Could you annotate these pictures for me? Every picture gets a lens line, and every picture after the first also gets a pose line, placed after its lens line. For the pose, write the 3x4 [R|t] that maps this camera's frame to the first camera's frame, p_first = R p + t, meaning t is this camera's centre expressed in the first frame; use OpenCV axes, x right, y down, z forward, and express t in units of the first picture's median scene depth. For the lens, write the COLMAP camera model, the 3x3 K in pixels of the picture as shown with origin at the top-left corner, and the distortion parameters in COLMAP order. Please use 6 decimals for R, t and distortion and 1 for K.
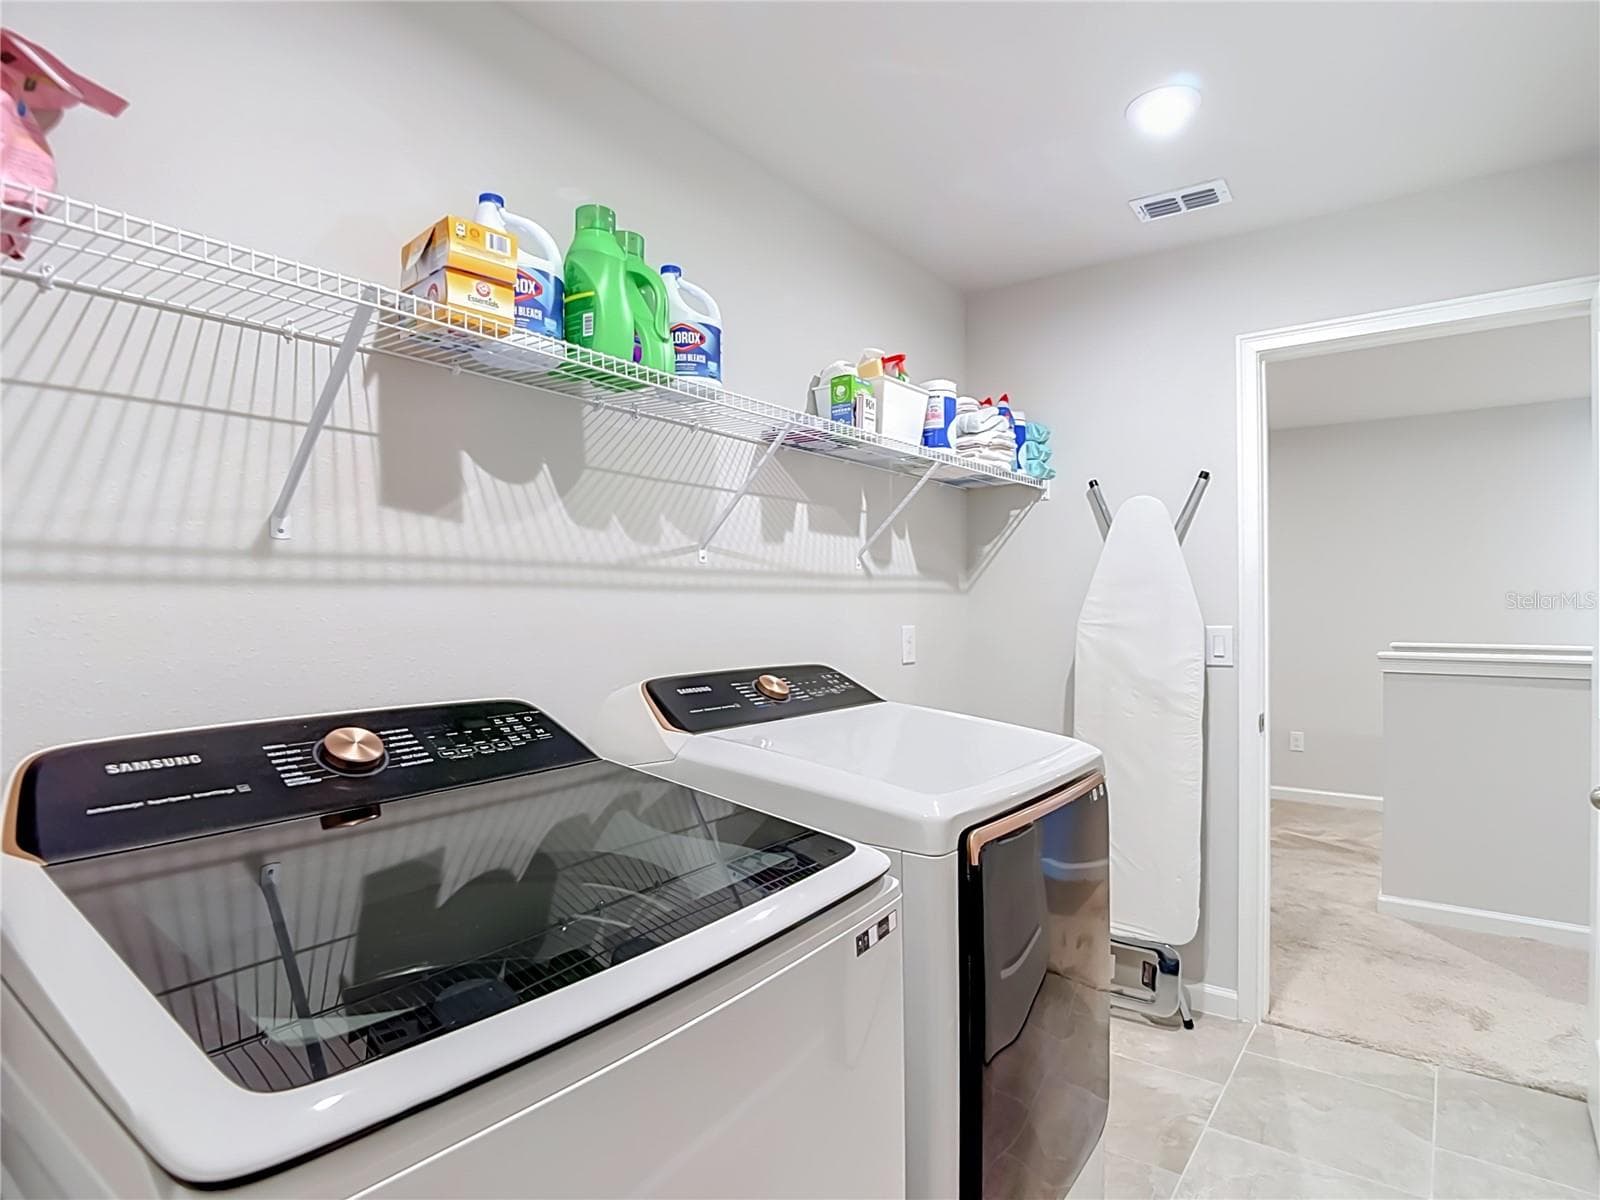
lens RADIAL K [[847.0, 0, 793.5], [0, 847.0, 605.0], [0, 0, 1]] dist [0.003438, -0.019695]
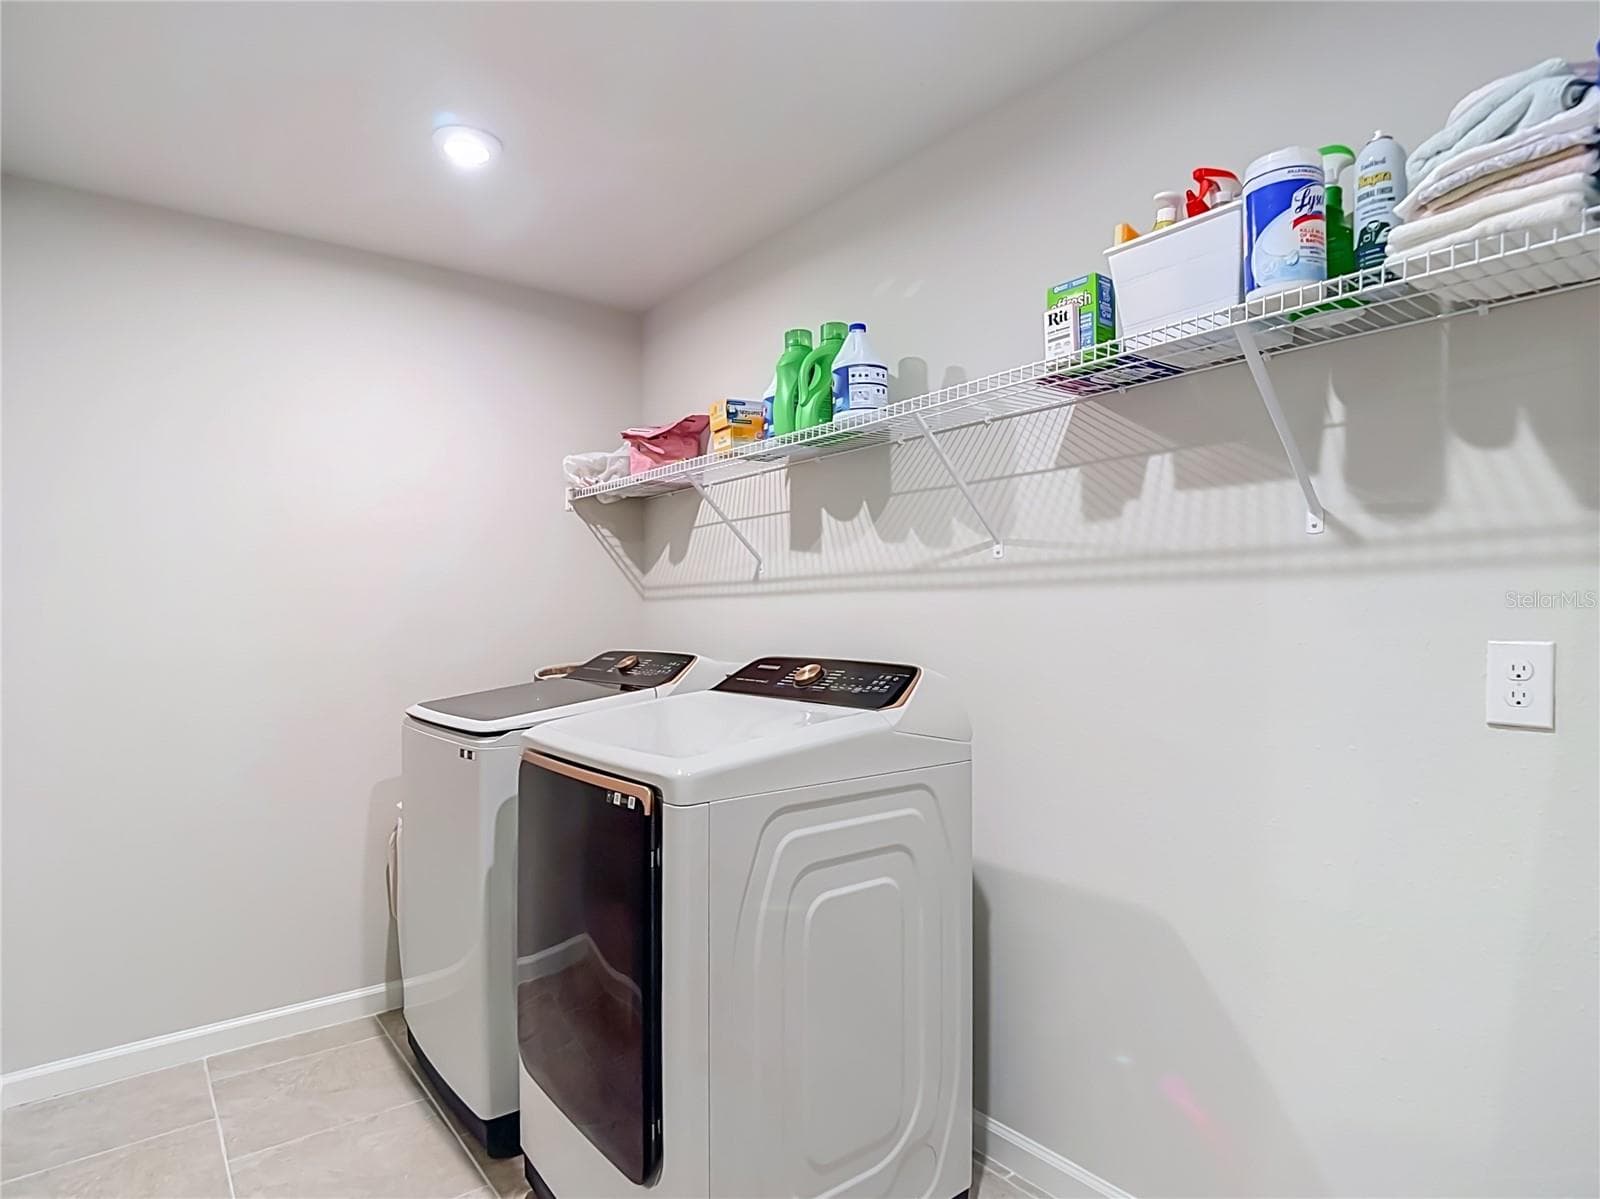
lens RADIAL K [[847.0, 0, 793.5], [0, 847.0, 604.5], [0, 0, 1]] dist [0.003438, -0.019695]
pose [[-0.241666, -0.001443, -0.970358, 0.955058], [0.011276, 0.999927, -0.004295, 0.004913], [0.970294, -0.011980, -0.241632, 1.088259]]
